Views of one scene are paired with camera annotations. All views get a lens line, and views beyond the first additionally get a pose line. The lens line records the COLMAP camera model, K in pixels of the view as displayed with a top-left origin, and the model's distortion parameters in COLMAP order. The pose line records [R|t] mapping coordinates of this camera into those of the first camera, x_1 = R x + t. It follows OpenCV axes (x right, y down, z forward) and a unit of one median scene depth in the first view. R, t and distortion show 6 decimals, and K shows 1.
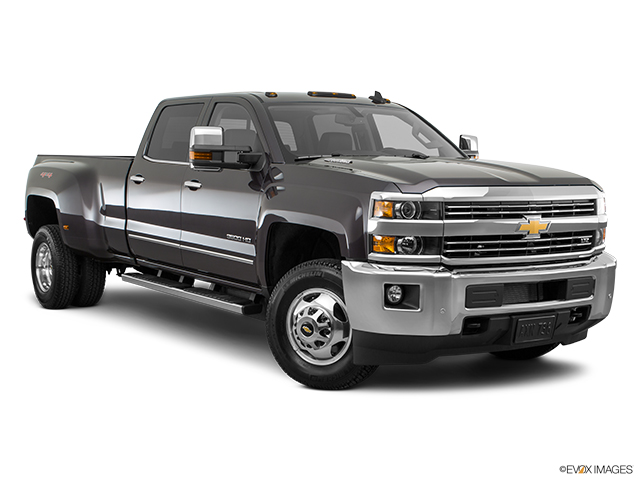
lens RADIAL K [[989.4, 0, 320.0], [0, 989.4, 240.0], [0, 0, 1]] dist [0.137547, 0.011526]
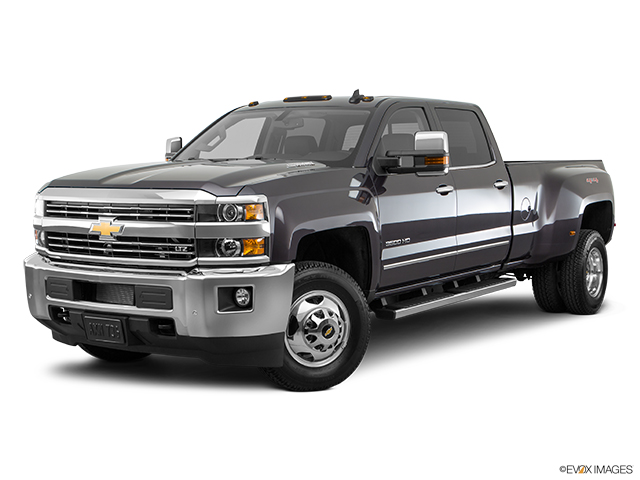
lens RADIAL K [[989.4, 0, 320.0], [0, 989.4, 240.0], [0, 0, 1]] dist [0.137547, 0.011526]
pose [[0.373713, 0.056444, -0.925825, 1.184027], [-0.063854, 0.997344, 0.035029, -0.048959], [0.925344, 0.046027, 0.376325, 0.788298]]
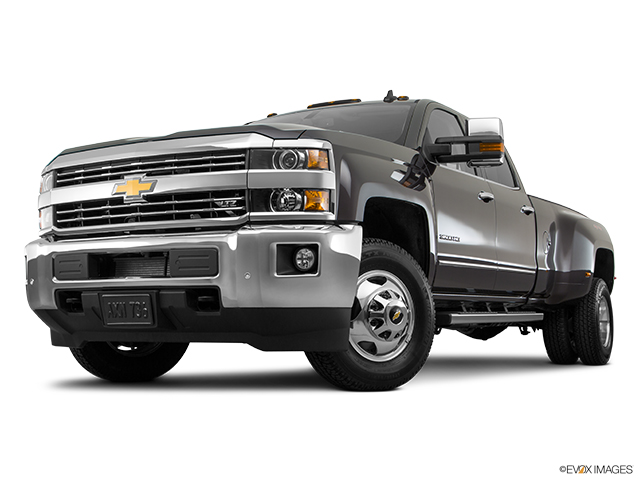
lens RADIAL K [[878.8, 0, 320.0], [0, 878.8, 240.0], [0, 0, 1]] dist [0.019479, 0.041004]
pose [[0.449968, -0.091616, -0.888333, 0.907212], [-0.062866, 0.989007, -0.133842, 0.115357], [0.890829, 0.116071, 0.439262, 0.785946]]
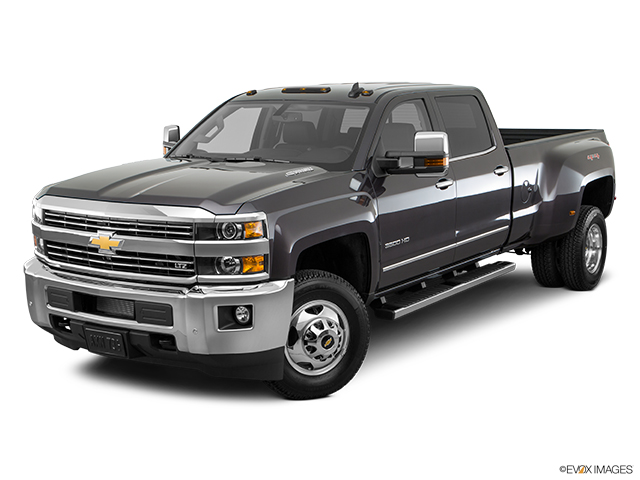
lens RADIAL K [[989.4, 0, 320.0], [0, 989.4, 240.0], [0, 0, 1]] dist [0.137547, 0.011526]
pose [[0.374355, 0.128859, -0.918289, 1.175430], [-0.060672, 0.991579, 0.114410, -0.138680], [0.925299, 0.012884, 0.379020, 0.786074]]
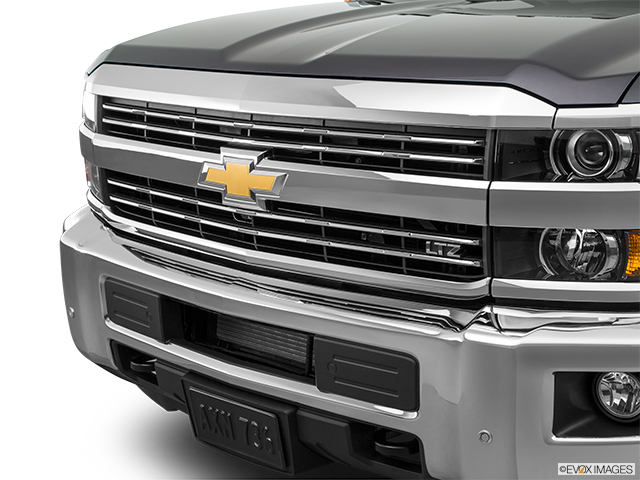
lens RADIAL K [[1062.7, 0, 320.0], [0, 1062.7, 240.0], [0, 0, 1]] dist [0.145044, 0.055626]
pose [[0.254084, 0.197300, -0.946844, 0.604115], [-0.067414, 0.980204, 0.186161, -0.067530], [0.964830, 0.016530, 0.262355, 0.883547]]
